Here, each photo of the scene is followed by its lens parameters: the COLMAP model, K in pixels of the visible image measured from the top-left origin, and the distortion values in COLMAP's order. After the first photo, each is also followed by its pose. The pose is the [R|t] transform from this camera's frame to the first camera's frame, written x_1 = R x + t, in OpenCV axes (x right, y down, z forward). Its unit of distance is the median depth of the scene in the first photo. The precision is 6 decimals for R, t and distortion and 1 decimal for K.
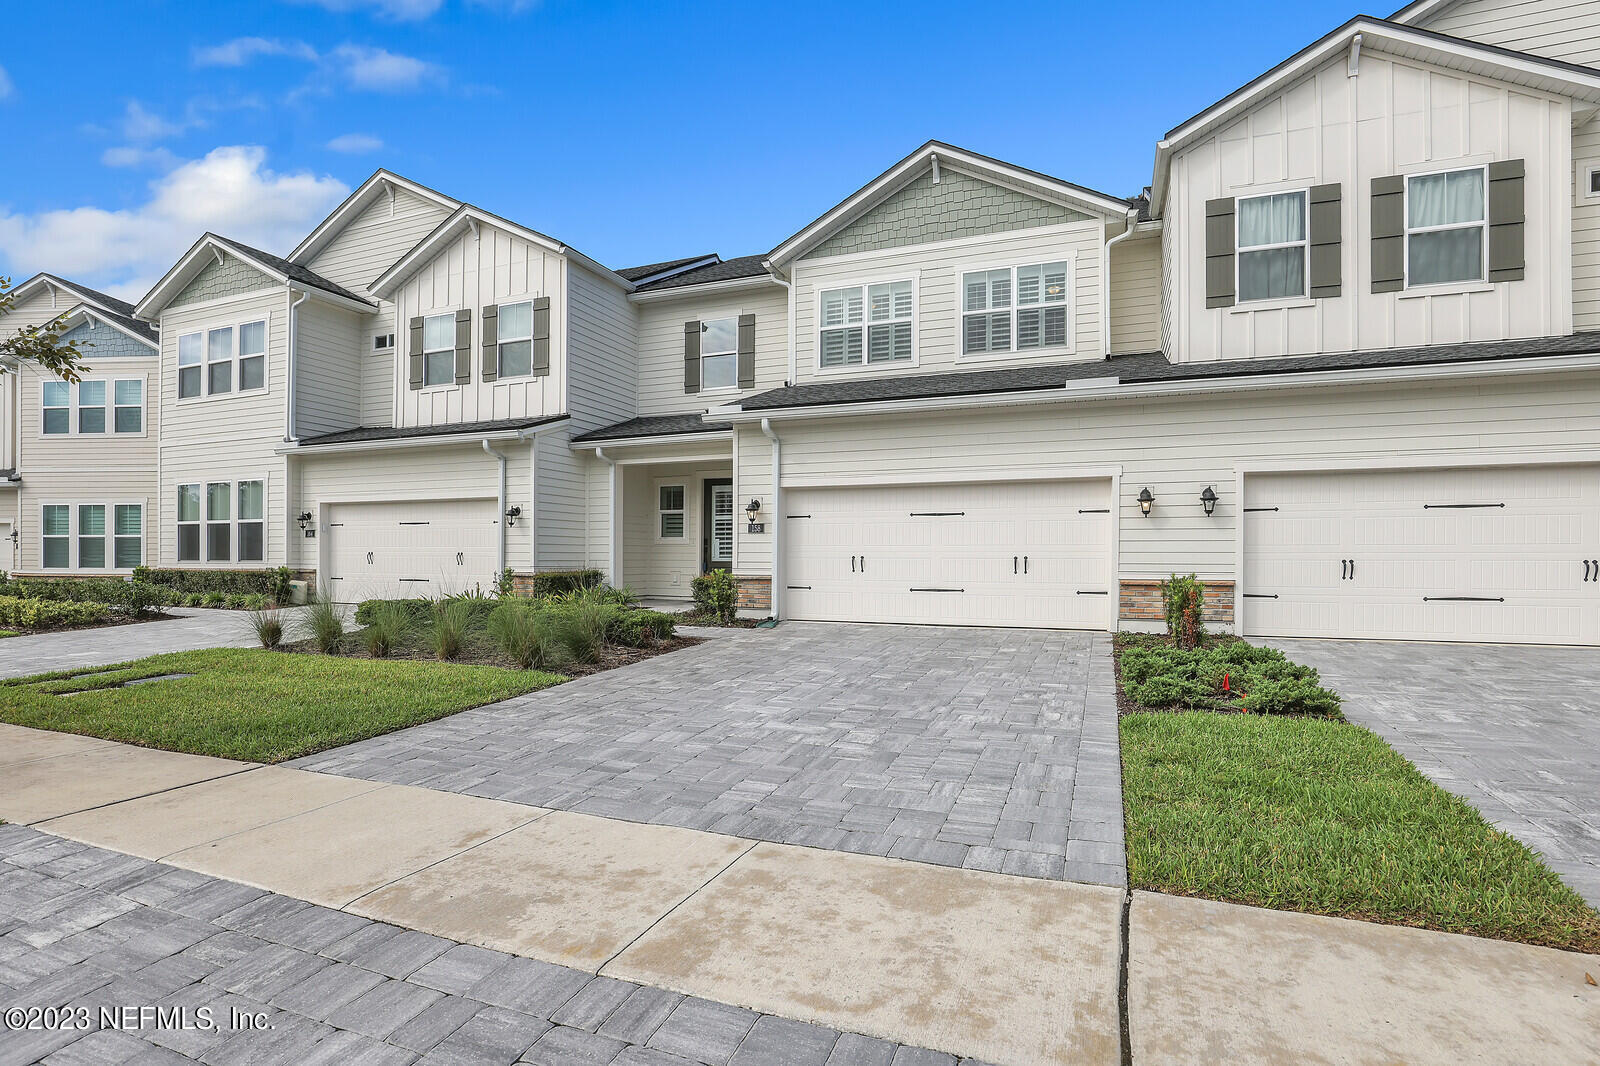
lens RADIAL K [[775.7, 0, 799.9], [0, 775.7, 549.0], [0, 0, 1]] dist [-0.022440, 0.000893]
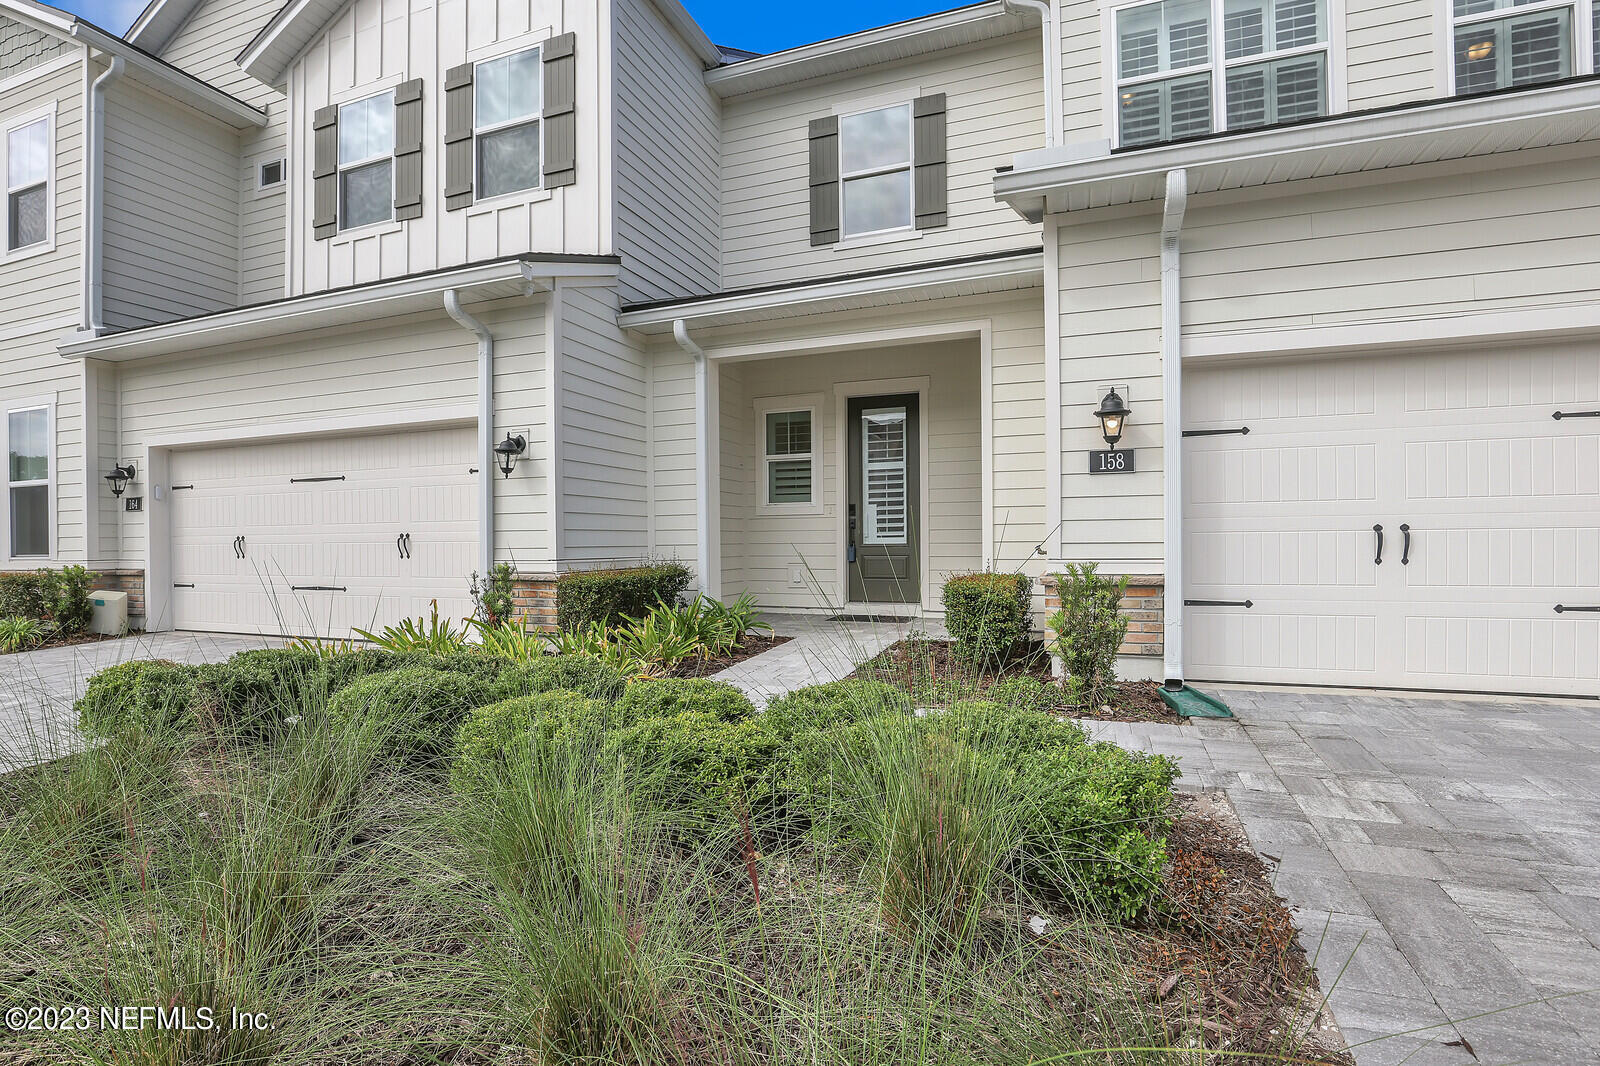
lens RADIAL K [[775.7, 0, 795.3], [0, 775.7, 530.1], [0, 0, 1]] dist [-0.022440, 0.000893]
pose [[0.999729, -0.014570, 0.018171, -0.184155], [0.014608, 0.999891, -0.001927, 0.006486], [-0.018141, 0.002192, 0.999833, 0.467560]]
